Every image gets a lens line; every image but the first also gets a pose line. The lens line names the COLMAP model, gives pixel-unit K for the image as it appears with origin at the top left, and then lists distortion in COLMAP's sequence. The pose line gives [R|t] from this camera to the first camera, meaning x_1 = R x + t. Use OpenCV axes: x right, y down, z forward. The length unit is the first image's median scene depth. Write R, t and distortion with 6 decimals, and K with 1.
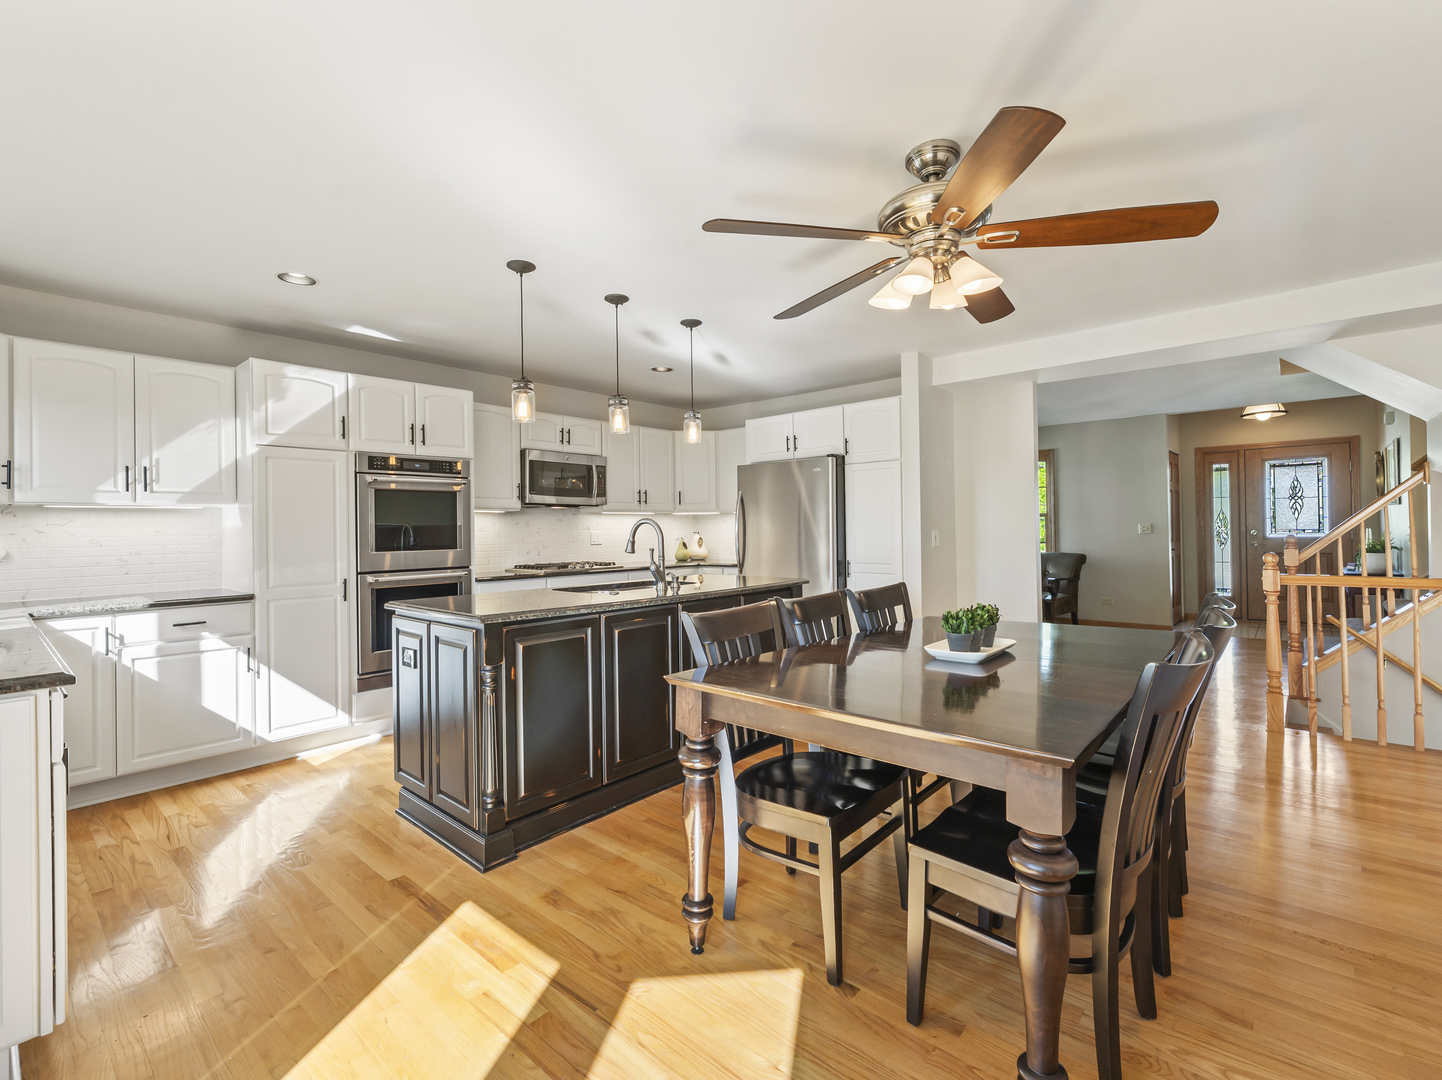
lens RADIAL K [[656.3, 0, 719.6], [0, 656.3, 524.7], [0, 0, 1]] dist [0.001178, -0.000442]
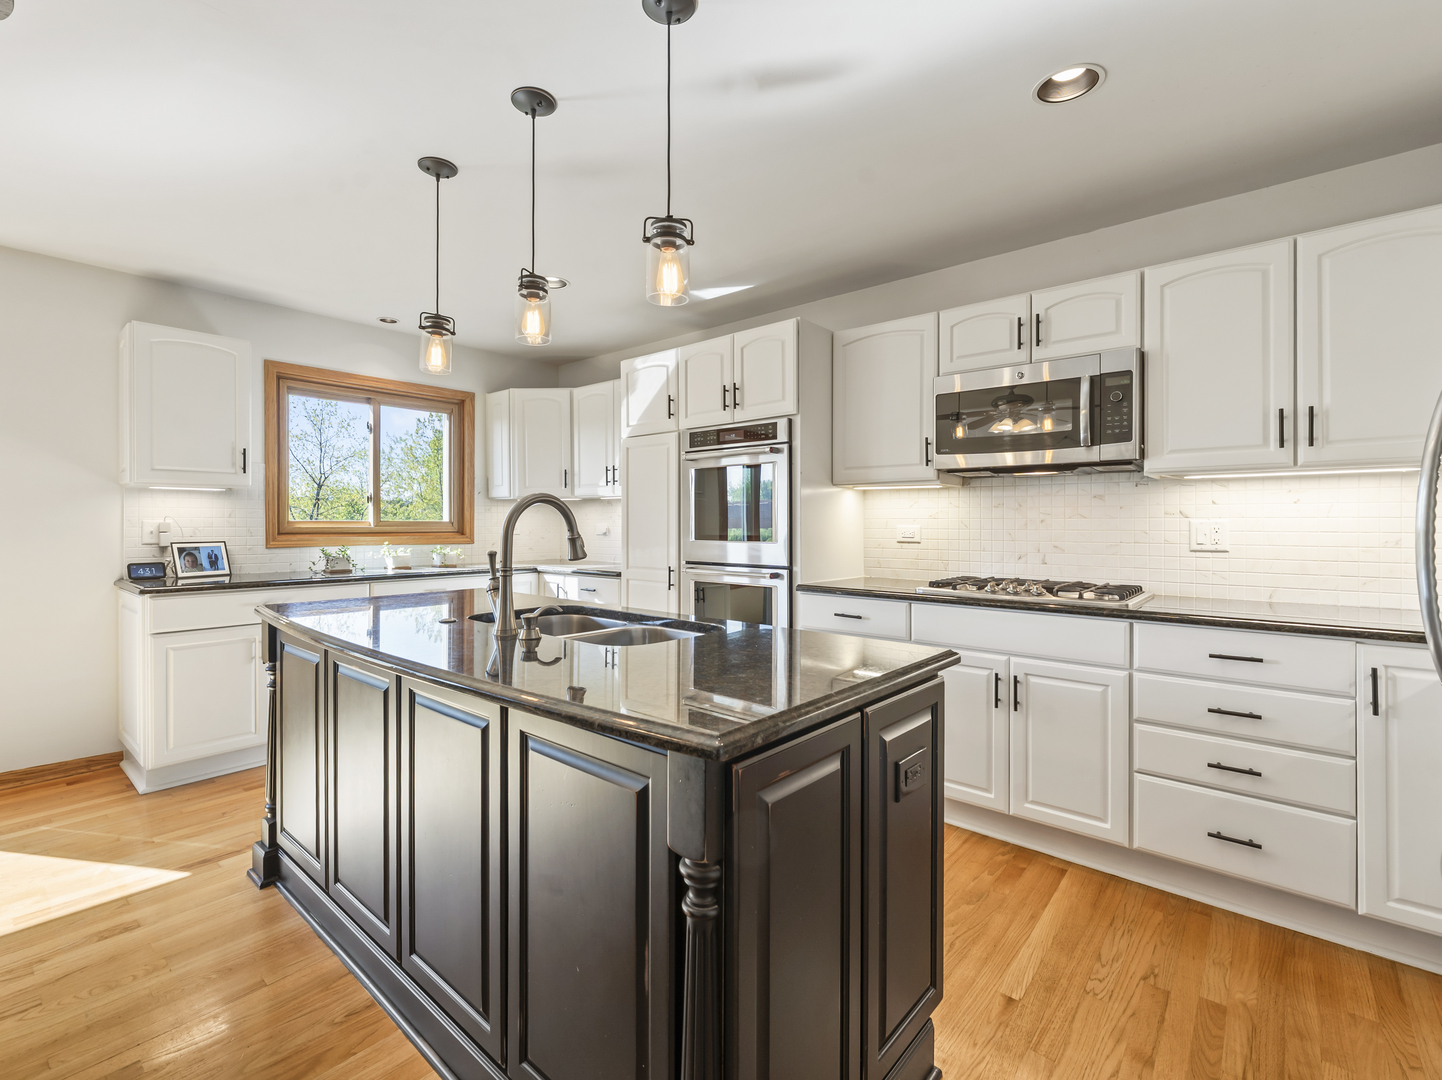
lens RADIAL K [[656.3, 0, 719.6], [0, 656.3, 524.7], [0, 0, 1]] dist [0.001178, -0.000442]
pose [[0.018202, 0.016361, -0.999700, 0.376899], [0.004677, 0.999854, 0.016448, 0.006987], [0.999823, -0.004975, 0.018123, 1.045796]]
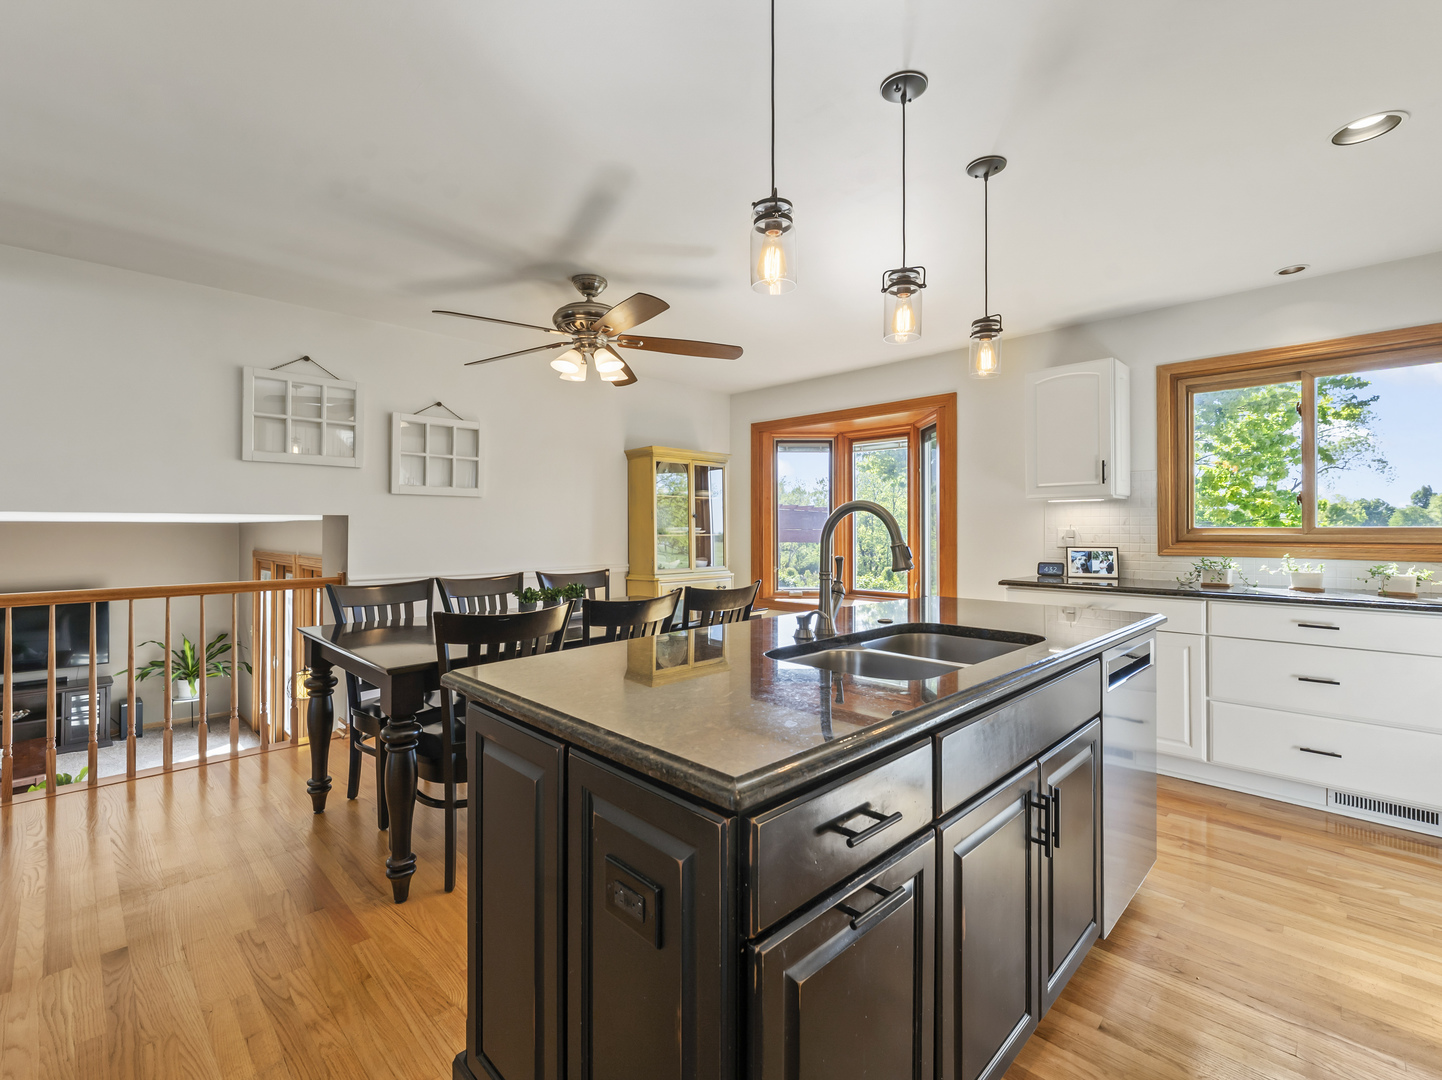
lens RADIAL K [[655.8, 0, 717.9], [0, 655.8, 529.1], [0, 0, 1]] dist [-0.000723, 0.000436]
pose [[-0.998161, 0.012901, 0.059235, -0.030752], [0.012489, 0.999895, -0.007318, 0.015119], [-0.059323, -0.006565, -0.998217, 1.404118]]
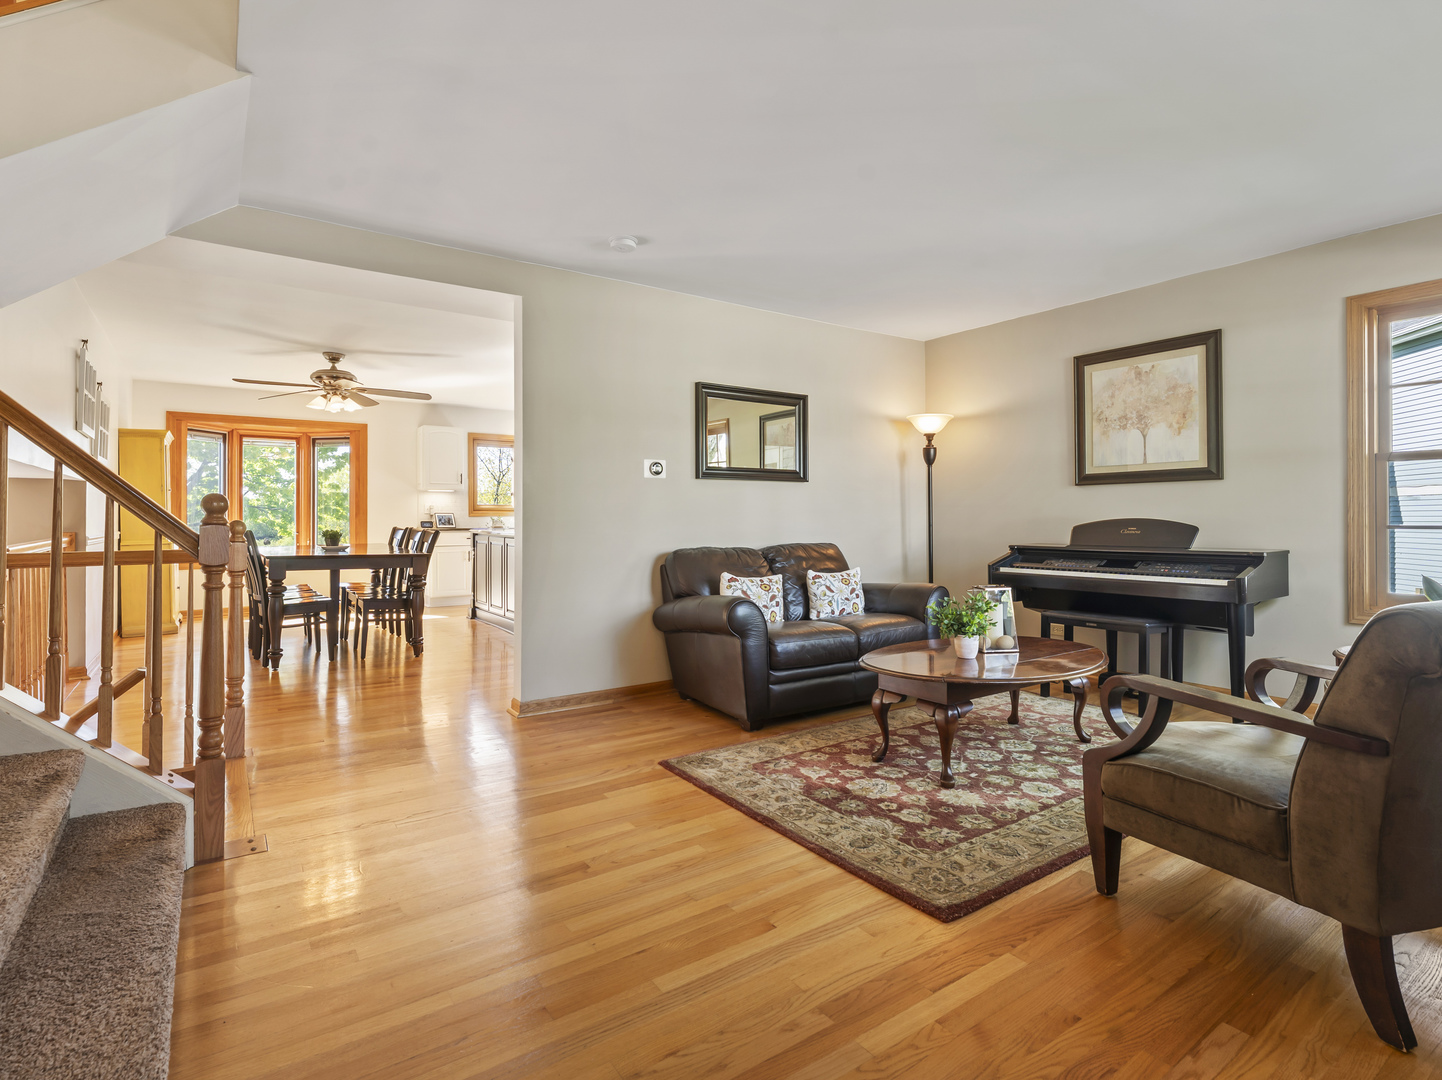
lens RADIAL K [[731.4, 0, 720.2], [0, 731.4, 514.0], [0, 0, 1]] dist [0.003129, 0.000765]
pose [[-0.236377, 0.011237, -0.971596, 1.596869], [0.012145, 0.999889, 0.008610, 0.036804], [0.971585, -0.009765, -0.236488, 1.802823]]
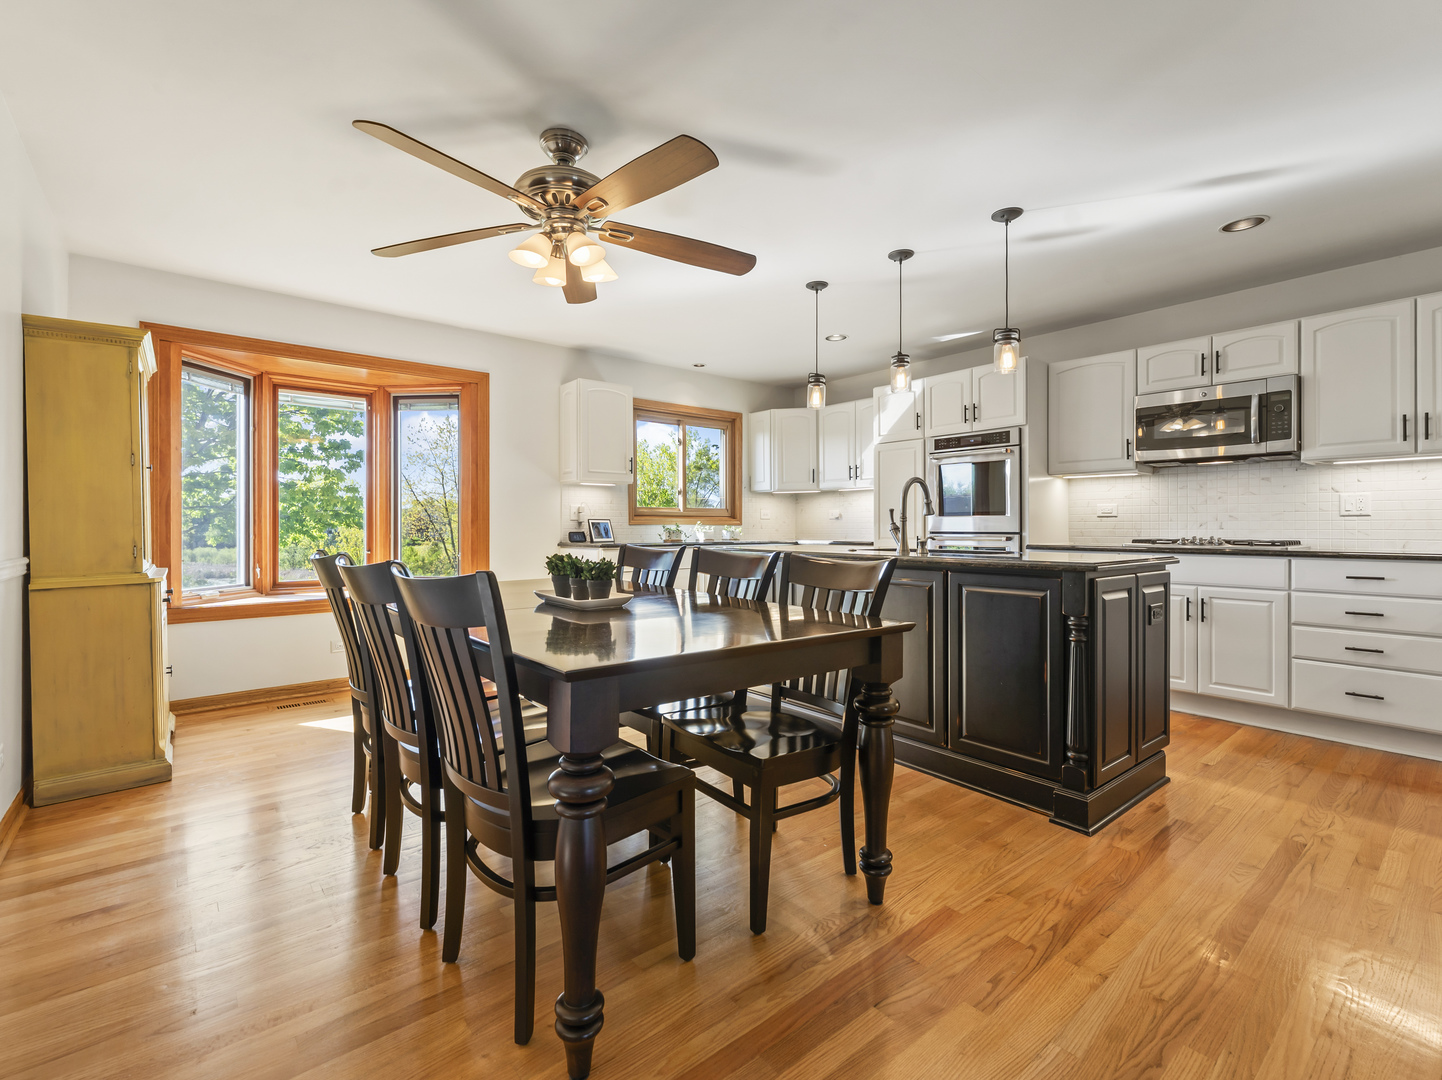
lens RADIAL K [[655.8, 0, 717.9], [0, 655.8, 529.1], [0, 0, 1]] dist [-0.000723, 0.000436]
pose [[-0.158203, 0.017439, -0.987253, 0.789565], [0.009138, 0.999827, 0.016196, 0.043545], [0.987364, -0.006459, -0.158335, 0.804405]]
